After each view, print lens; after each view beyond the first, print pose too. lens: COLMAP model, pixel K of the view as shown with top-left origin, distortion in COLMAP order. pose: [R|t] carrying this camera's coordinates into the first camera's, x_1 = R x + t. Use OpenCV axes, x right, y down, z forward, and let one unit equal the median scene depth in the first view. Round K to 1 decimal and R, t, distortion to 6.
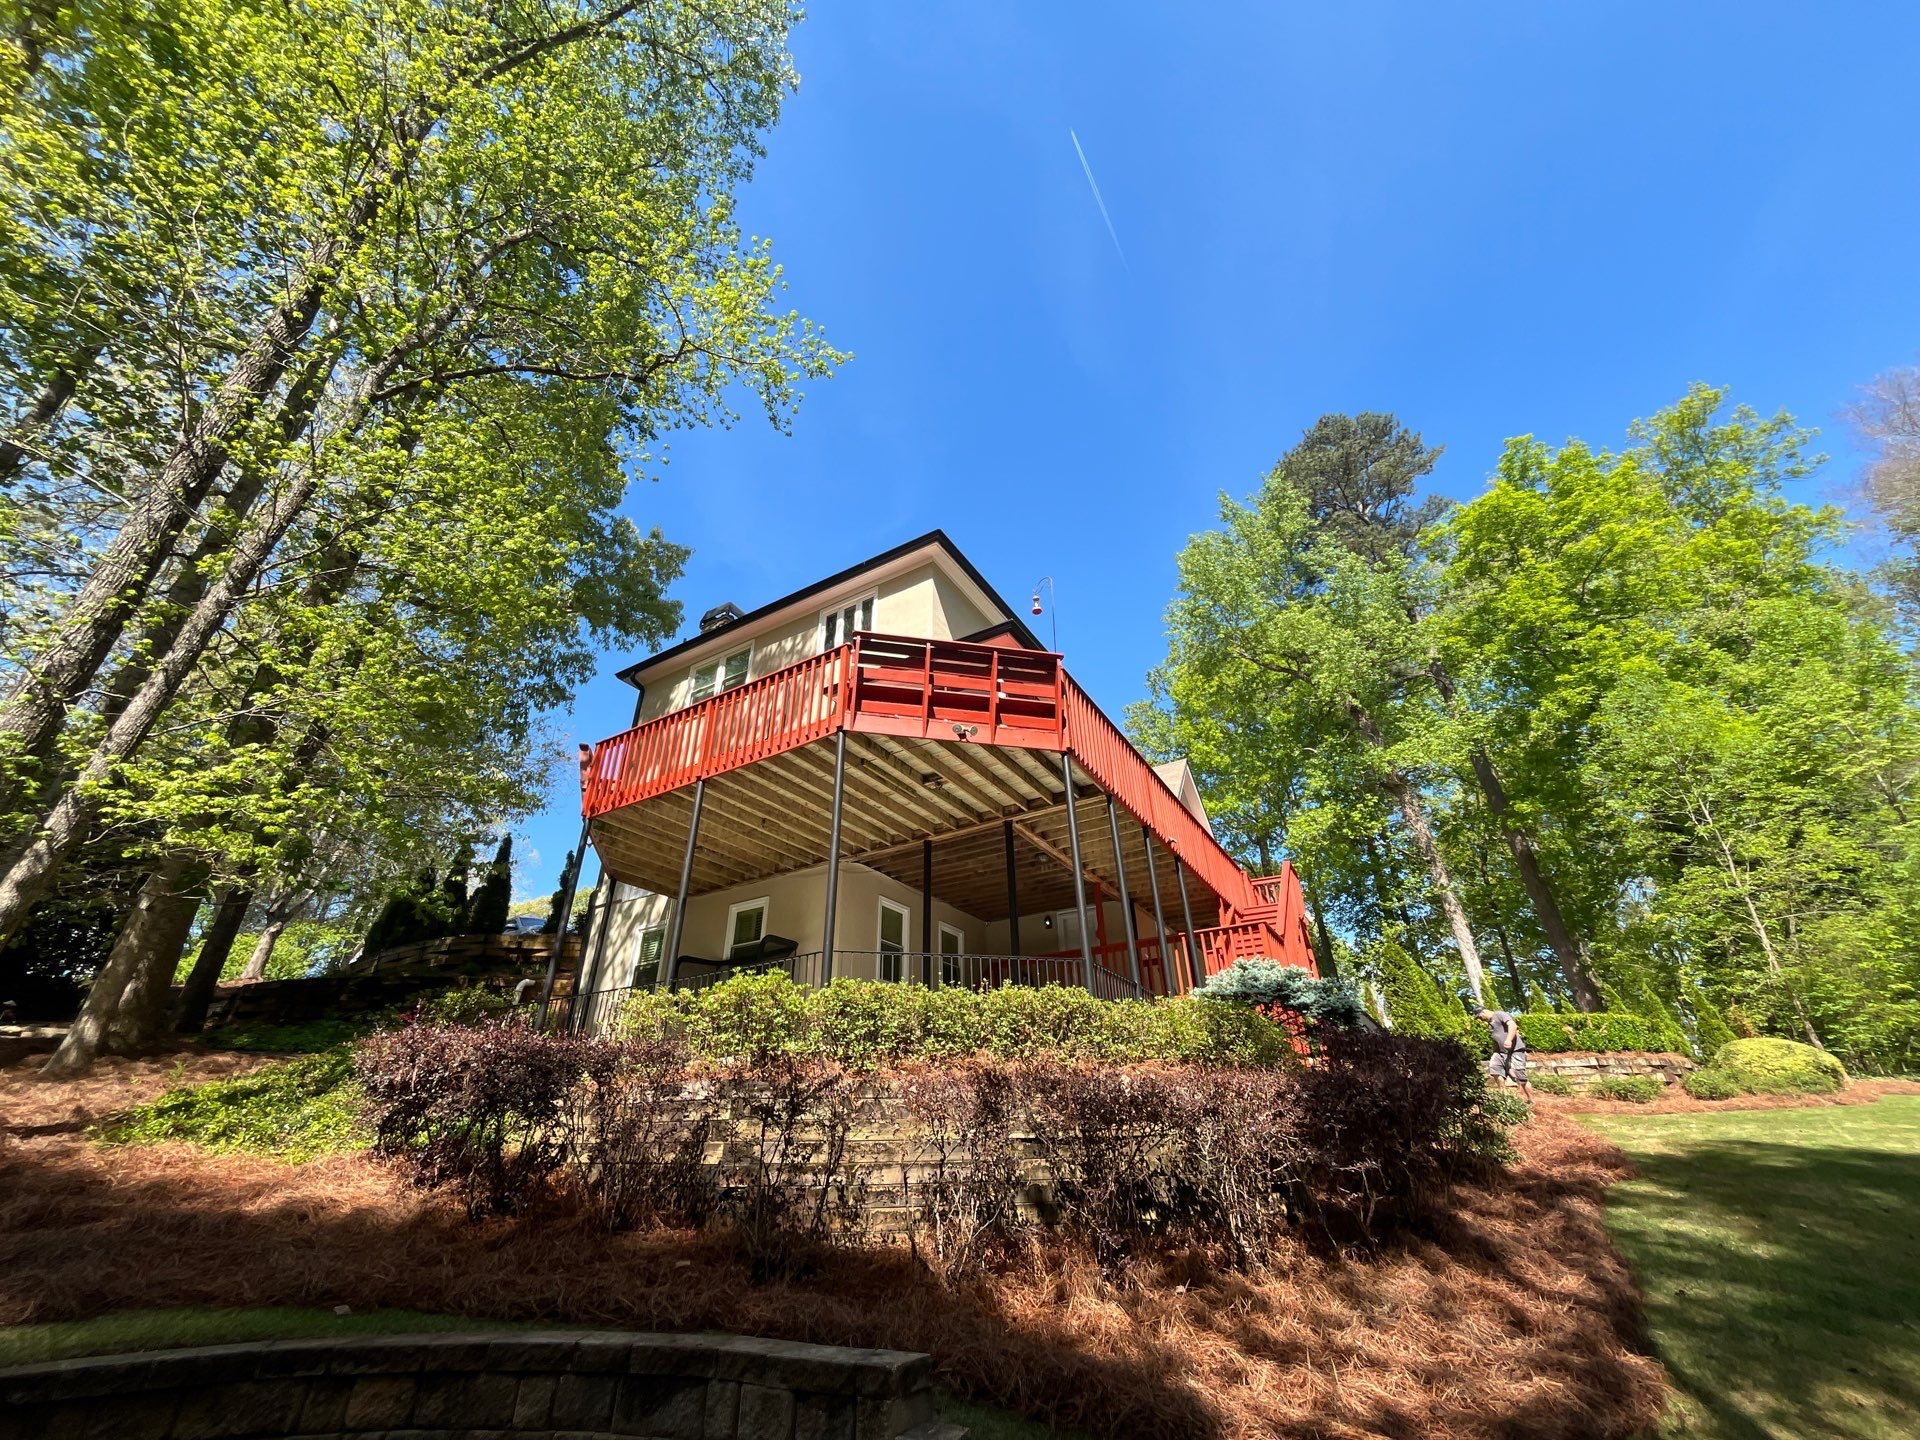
lens RADIAL K [[768.3, 0, 960.0], [0, 768.3, 720.0], [0, 0, 1]] dist [-0.002431, -0.000093]
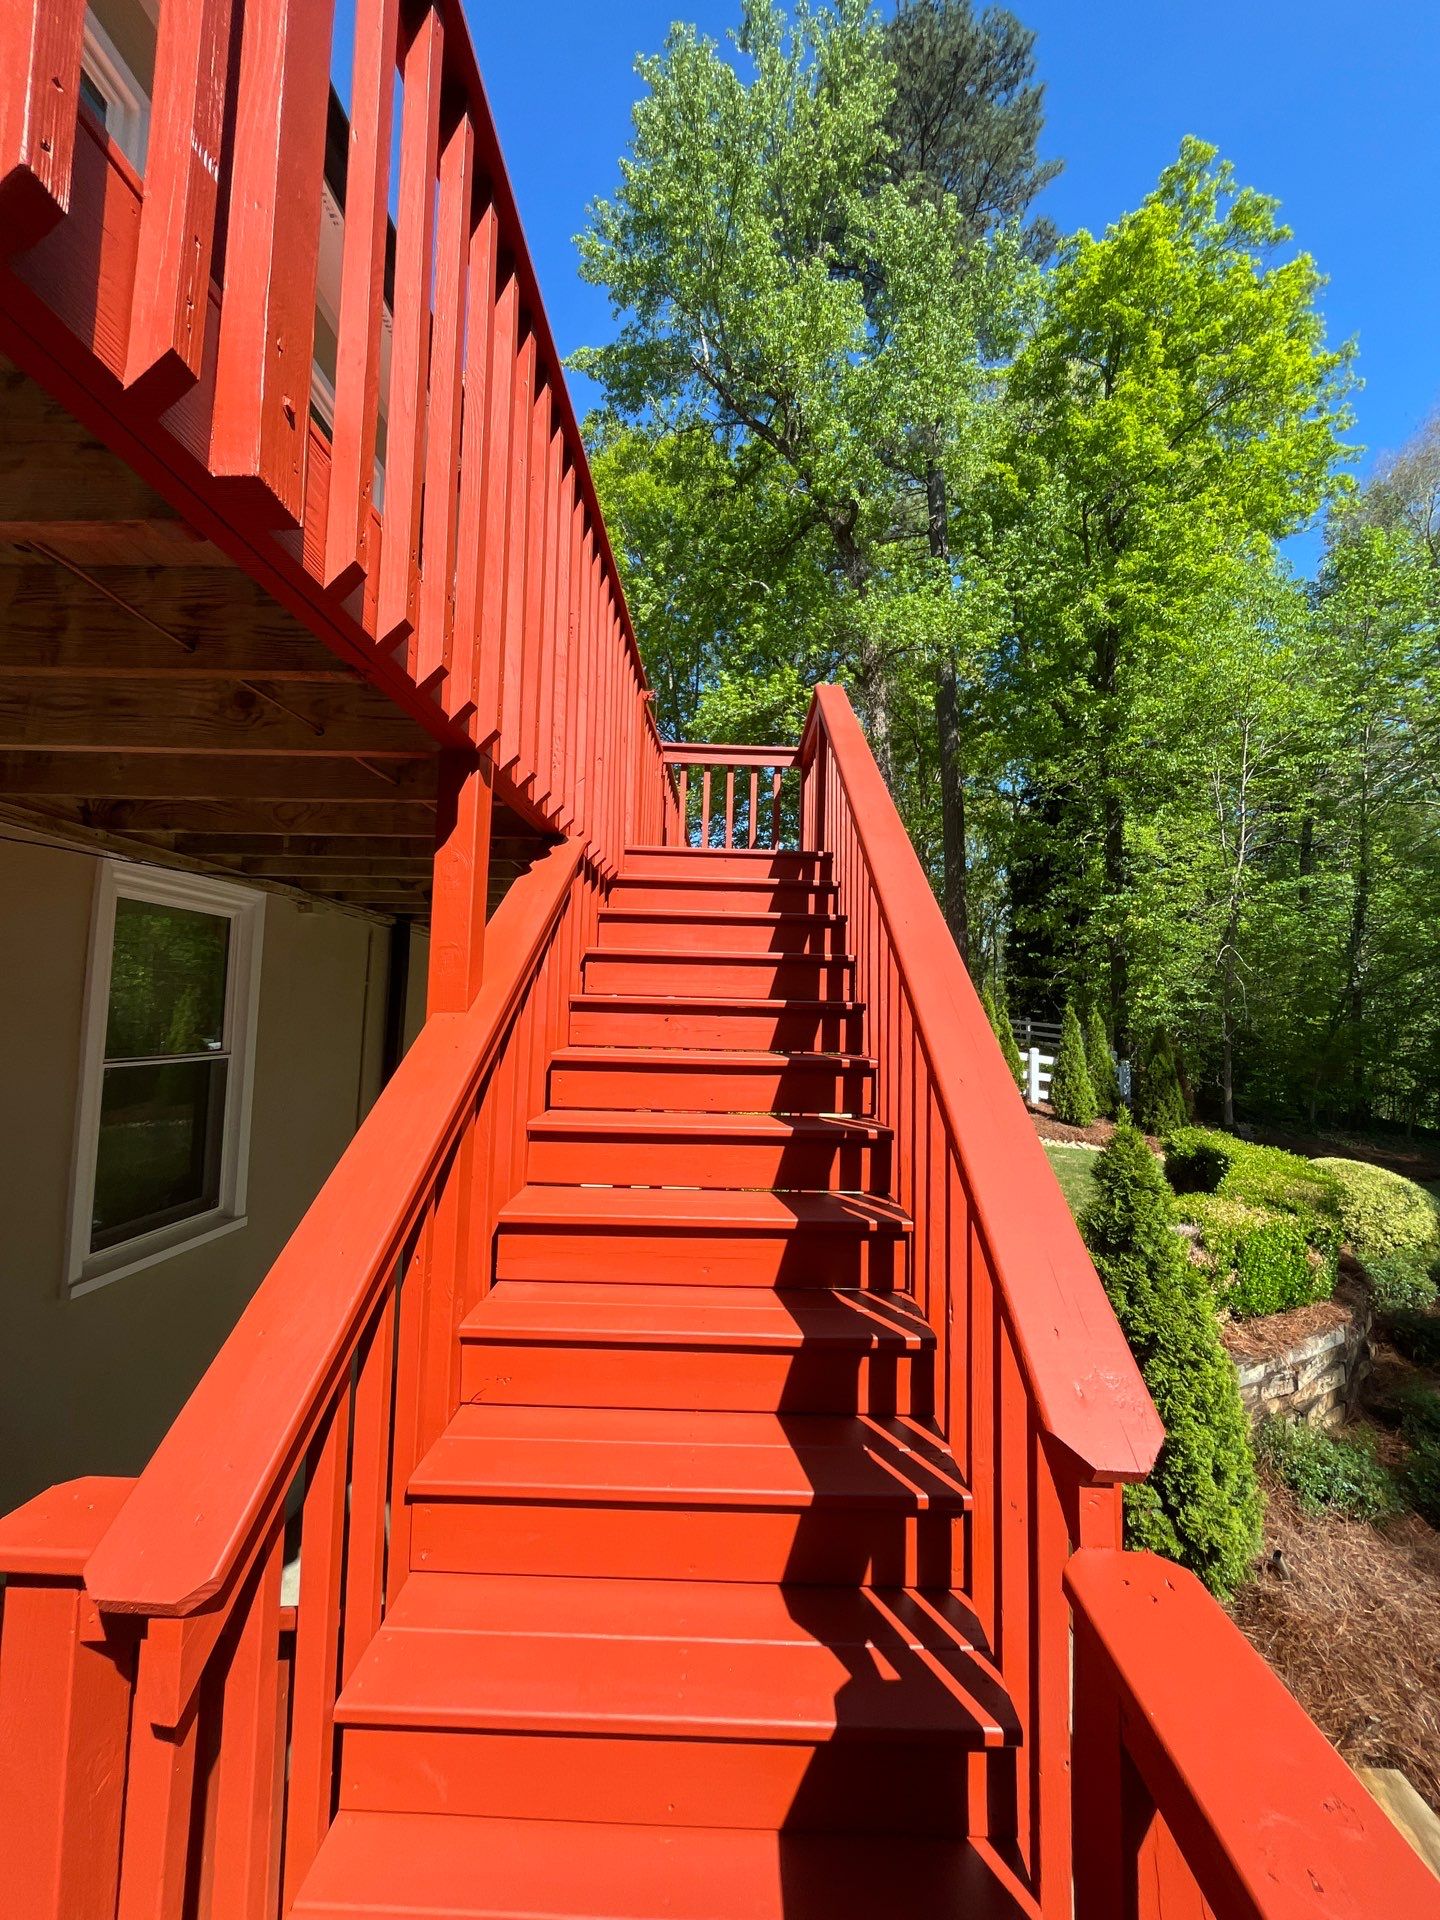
lens RADIAL K [[768.3, 0, 720.0], [0, 768.3, 960.0], [0, 0, 1]] dist [-0.002431, -0.000093]
pose [[0.865456, 0.070820, 0.495954, 0.334701], [-0.283111, 0.885868, 0.367541, 0.217195], [-0.413320, -0.458500, 0.786730, 0.935061]]
